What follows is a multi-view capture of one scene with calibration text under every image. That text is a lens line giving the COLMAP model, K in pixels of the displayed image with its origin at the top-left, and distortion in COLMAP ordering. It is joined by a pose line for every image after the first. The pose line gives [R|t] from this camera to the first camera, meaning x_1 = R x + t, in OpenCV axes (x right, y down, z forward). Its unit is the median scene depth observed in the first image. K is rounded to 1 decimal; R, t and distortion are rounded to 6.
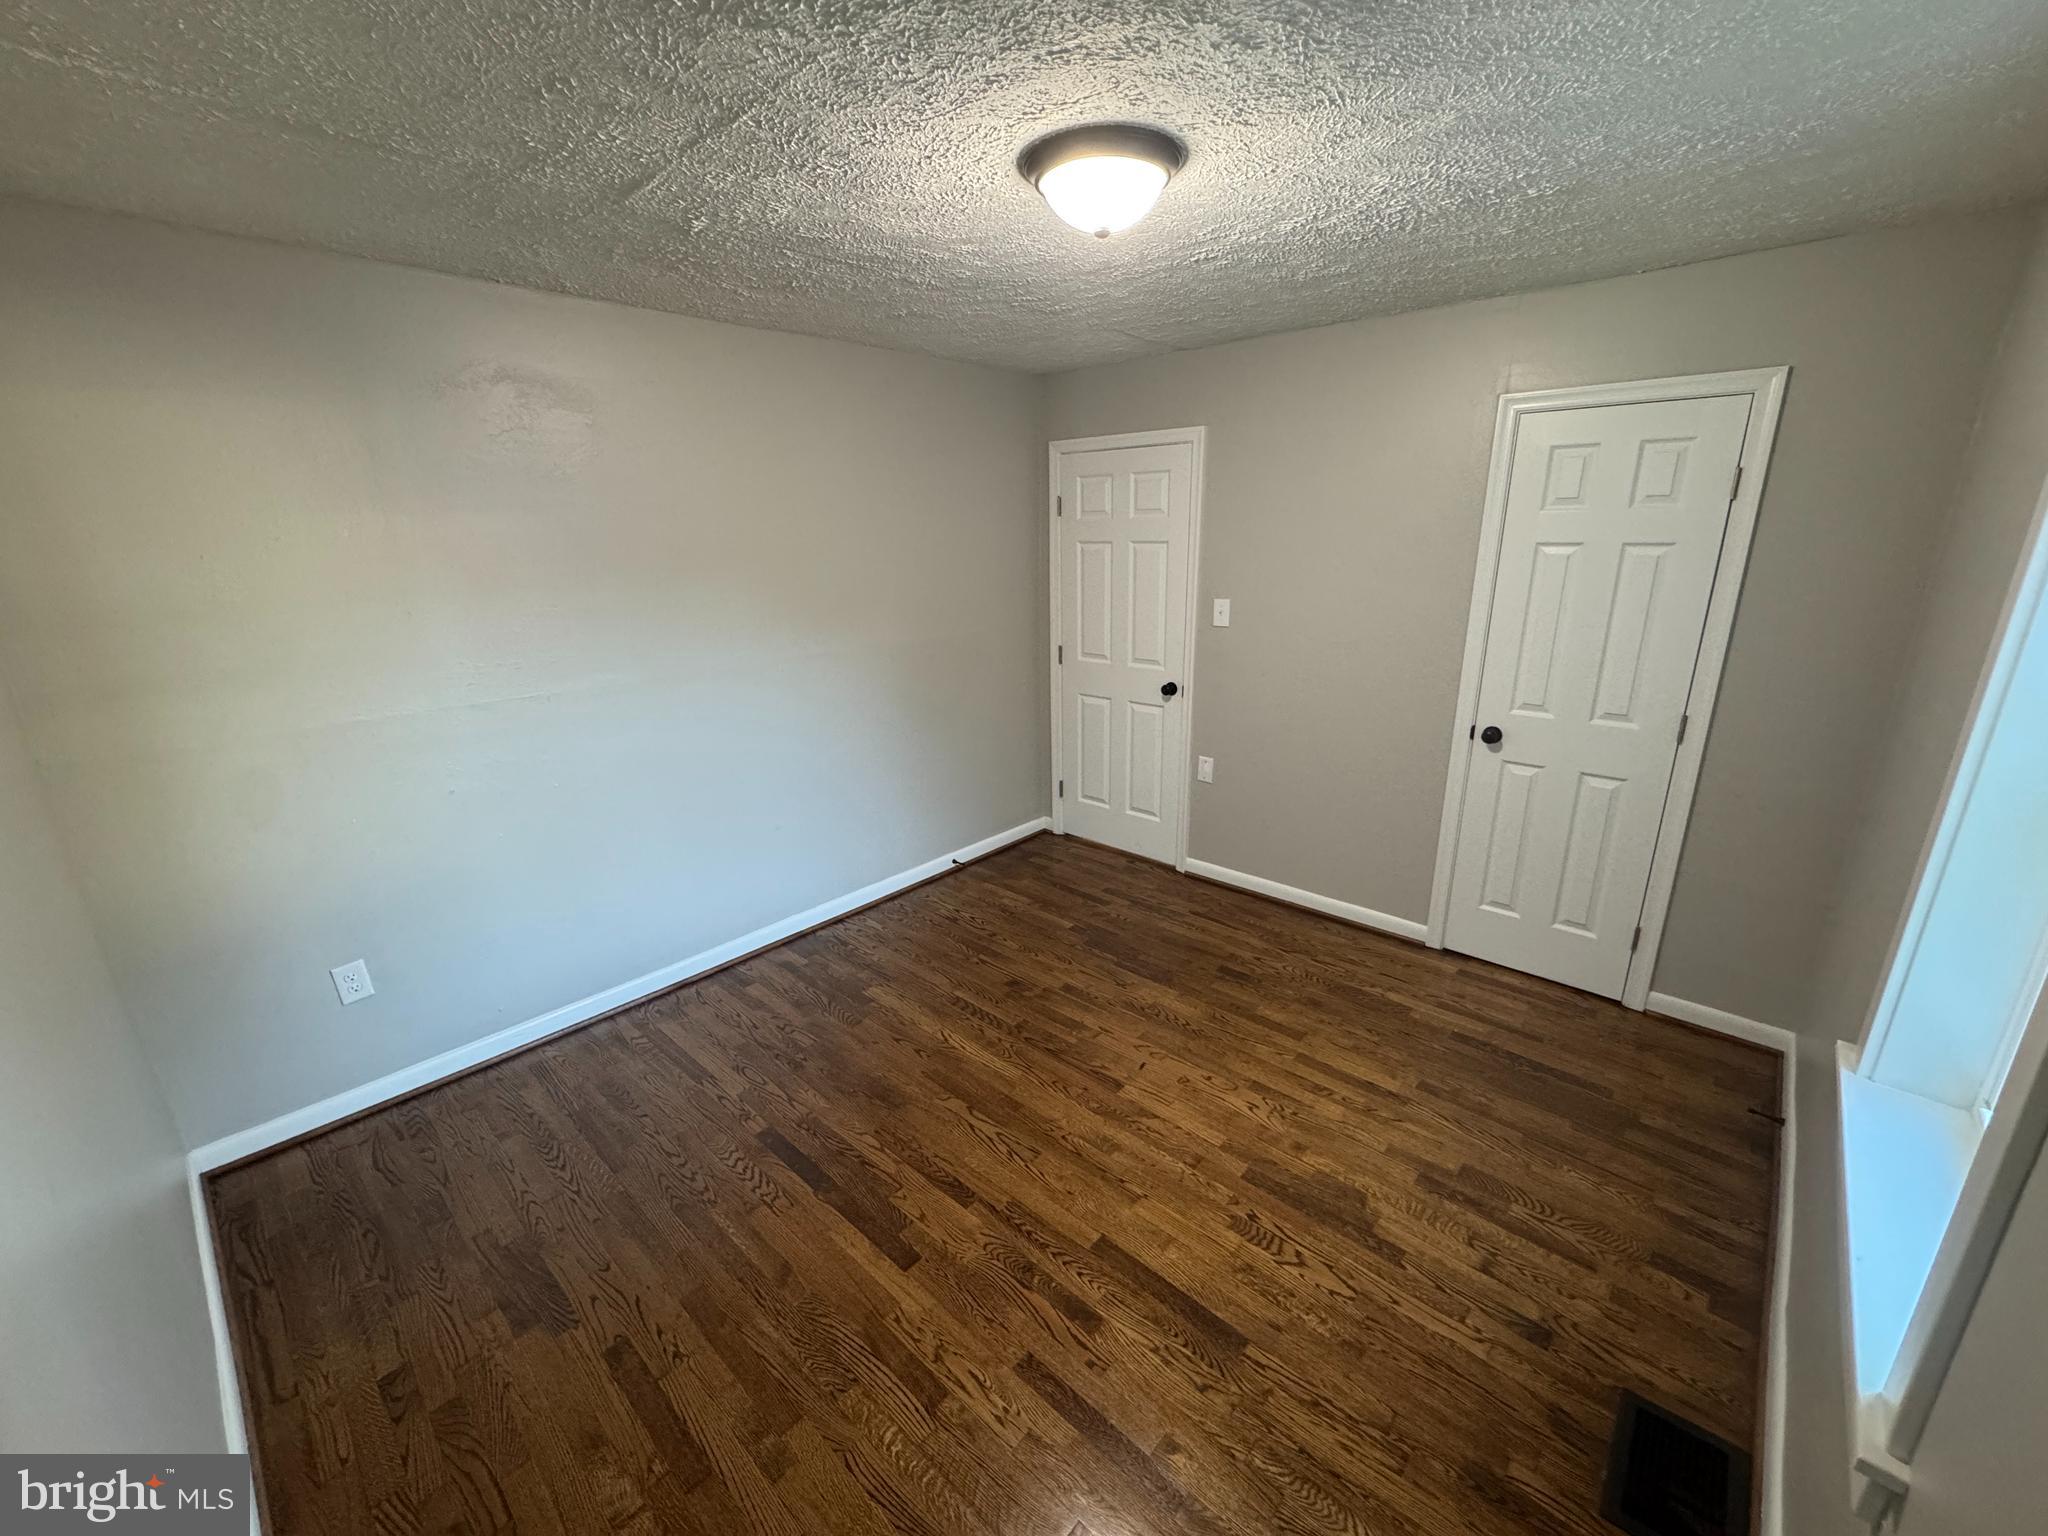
lens RADIAL K [[820.9, 0, 1025.5], [0, 820.9, 768.8], [0, 0, 1]] dist [-0.000364, -0.000366]
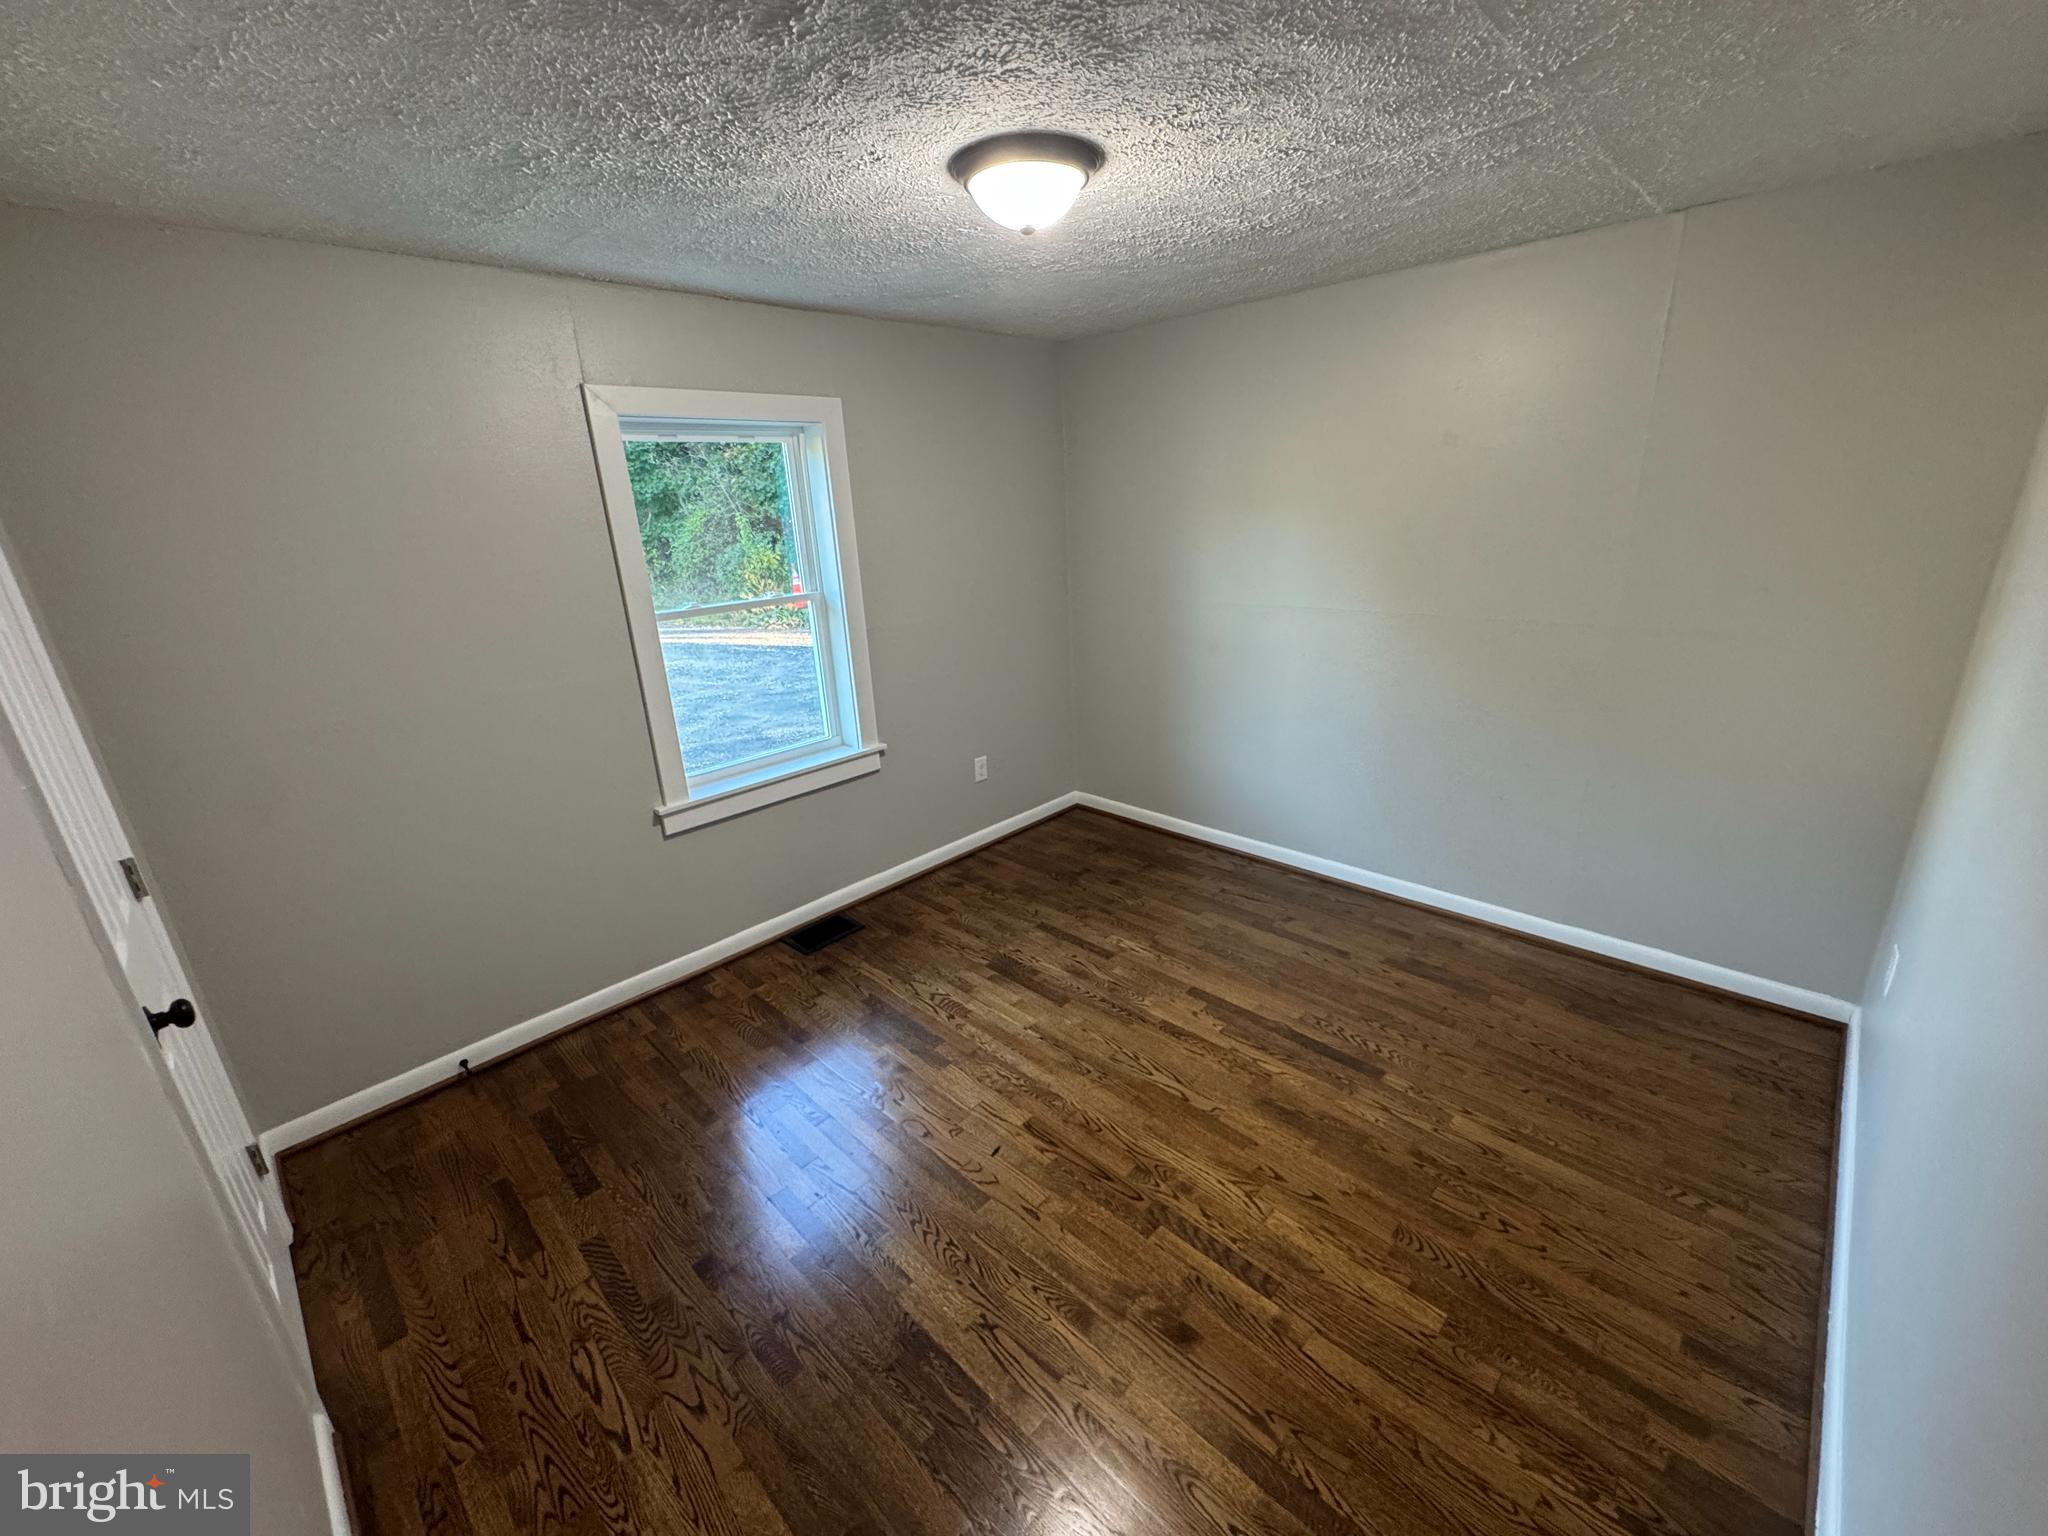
lens RADIAL K [[820.9, 0, 1025.5], [0, 820.9, 768.8], [0, 0, 1]] dist [-0.000364, -0.000366]
pose [[-0.997600, 0.050978, 0.046854, 0.060134], [0.068662, 0.815551, 0.574597, -0.511858], [-0.008920, 0.576435, -0.817094, 1.685768]]
